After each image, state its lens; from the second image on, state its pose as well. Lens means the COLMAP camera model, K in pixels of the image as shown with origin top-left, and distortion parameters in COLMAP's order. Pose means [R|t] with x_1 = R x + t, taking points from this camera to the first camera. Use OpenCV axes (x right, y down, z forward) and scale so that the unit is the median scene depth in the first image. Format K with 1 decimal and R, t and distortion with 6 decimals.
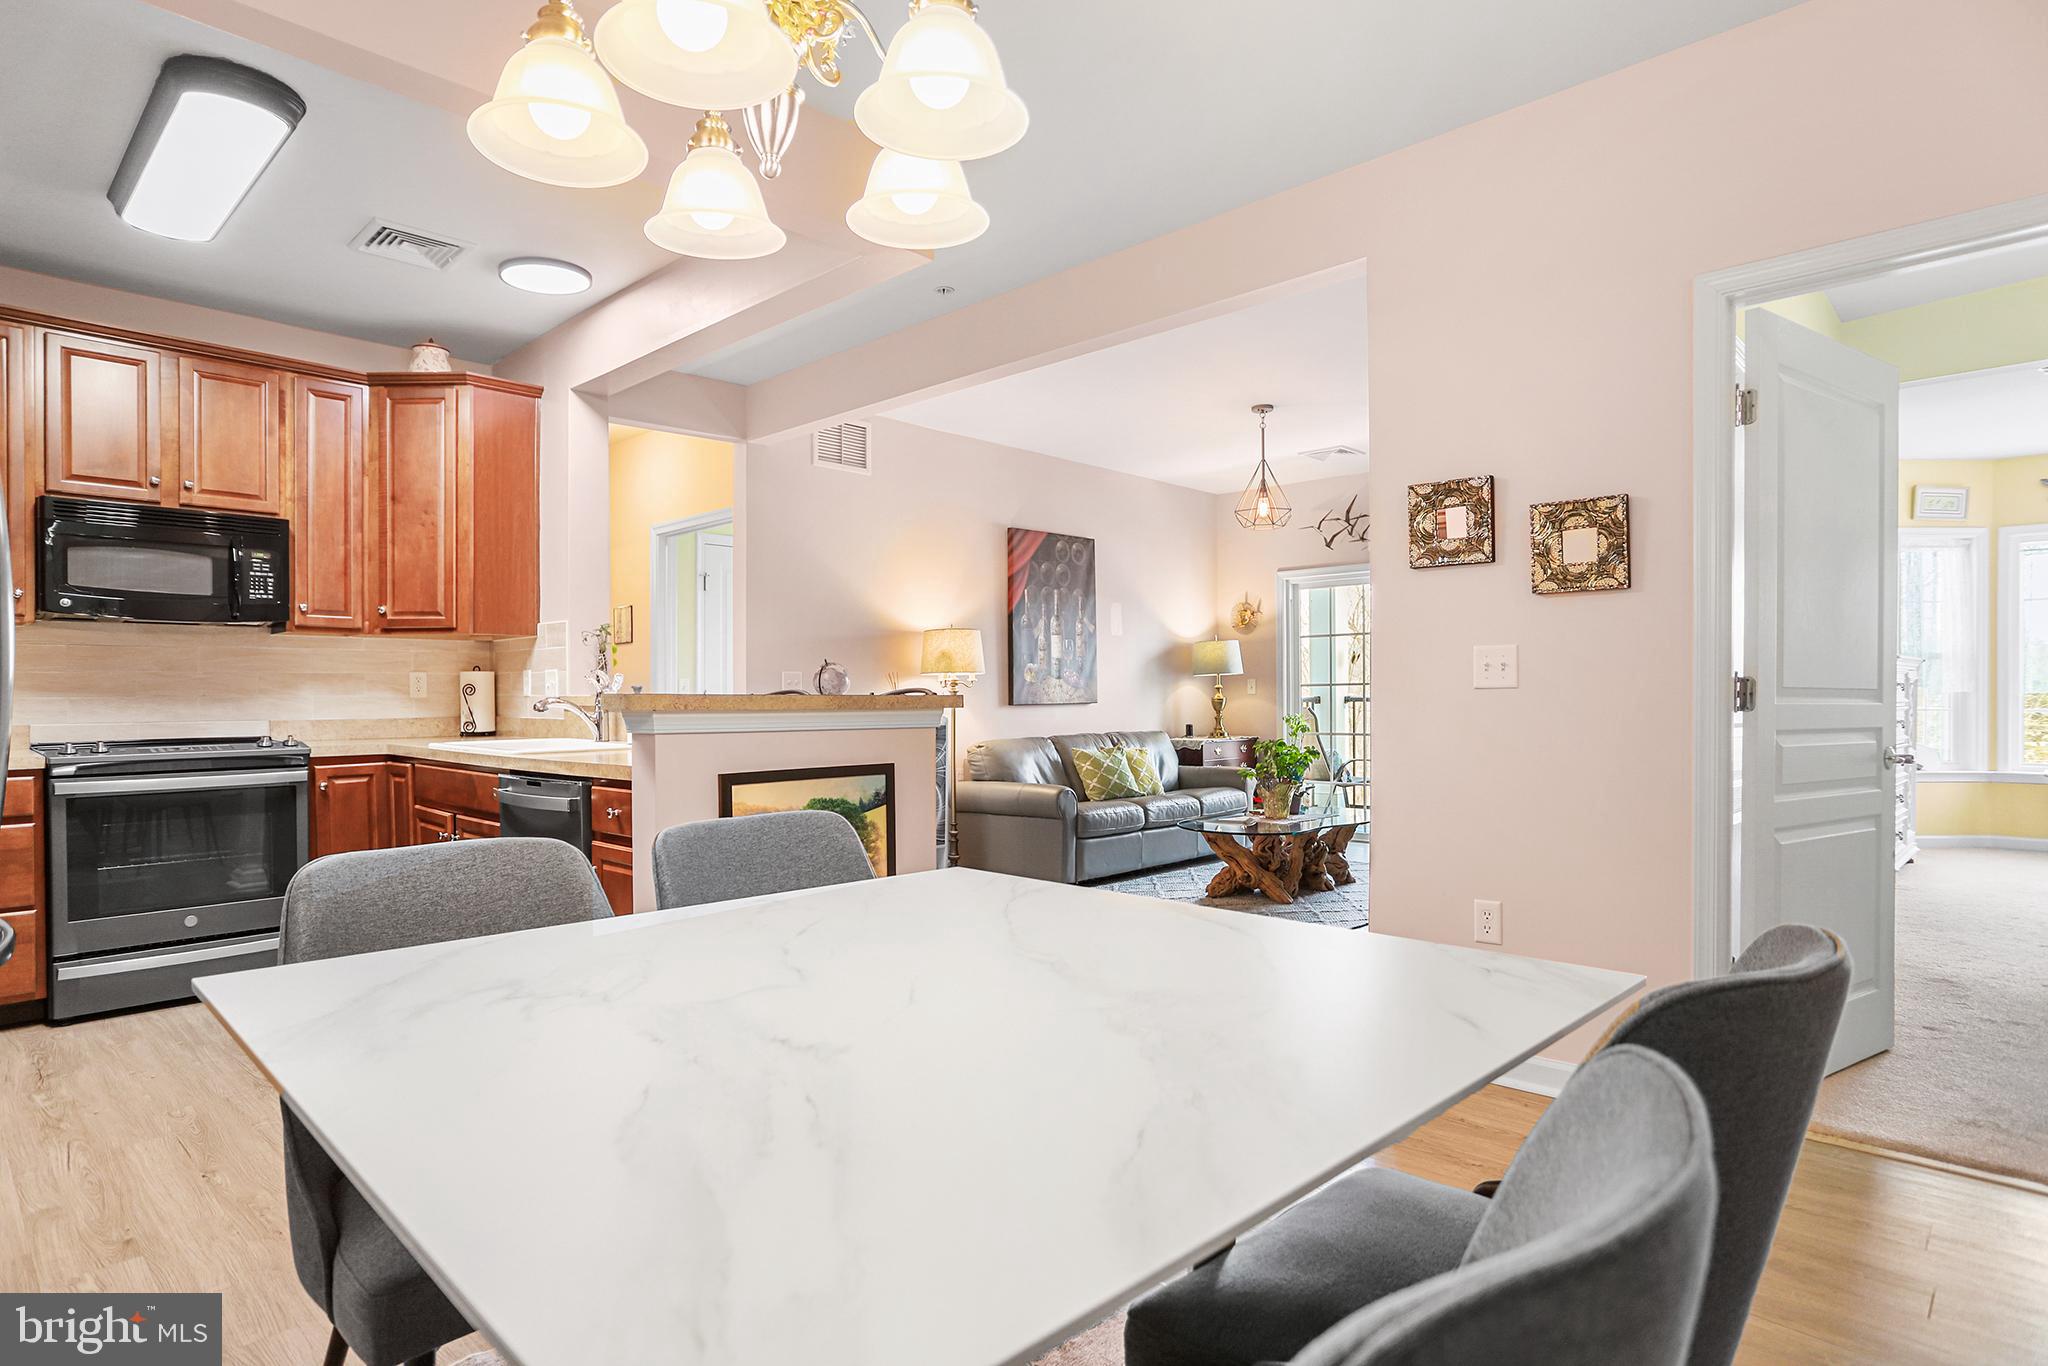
lens RADIAL K [[1105.2, 0, 1020.4], [0, 1105.2, 700.7], [0, 0, 1]] dist [-0.054150, 0.035118]
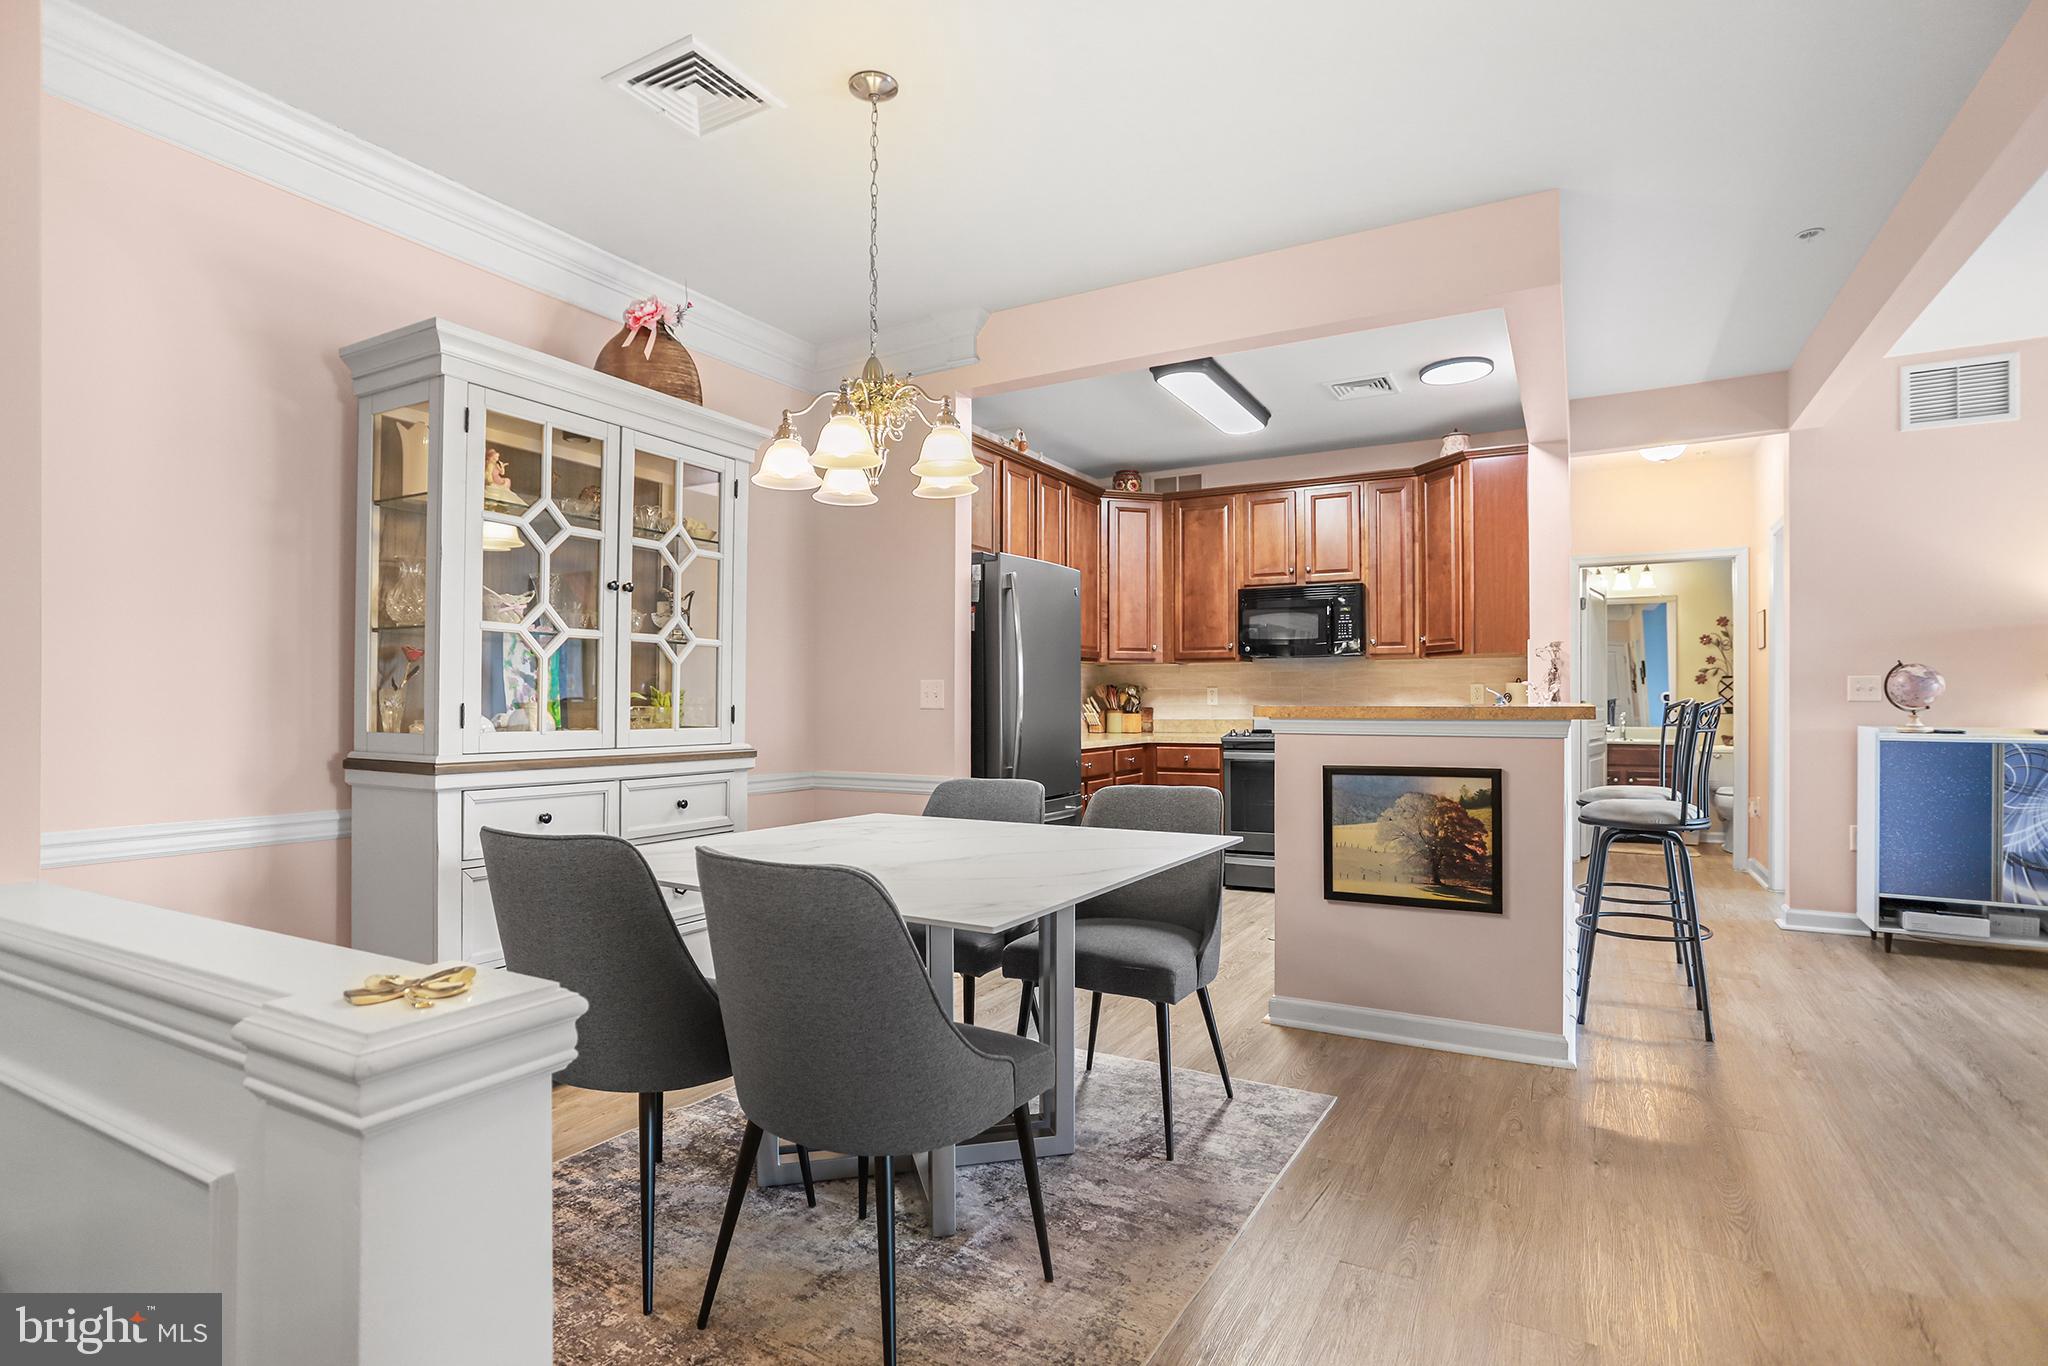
lens RADIAL K [[1043.2, 0, 1023.8], [0, 1043.2, 710.7], [0, 0, 1]] dist [-0.063754, 0.045508]
pose [[0.257051, 0.011911, -0.966325, 0.419001], [-0.001155, 0.999927, 0.012018, -0.007402], [0.966397, -0.001973, 0.257046, 0.147335]]
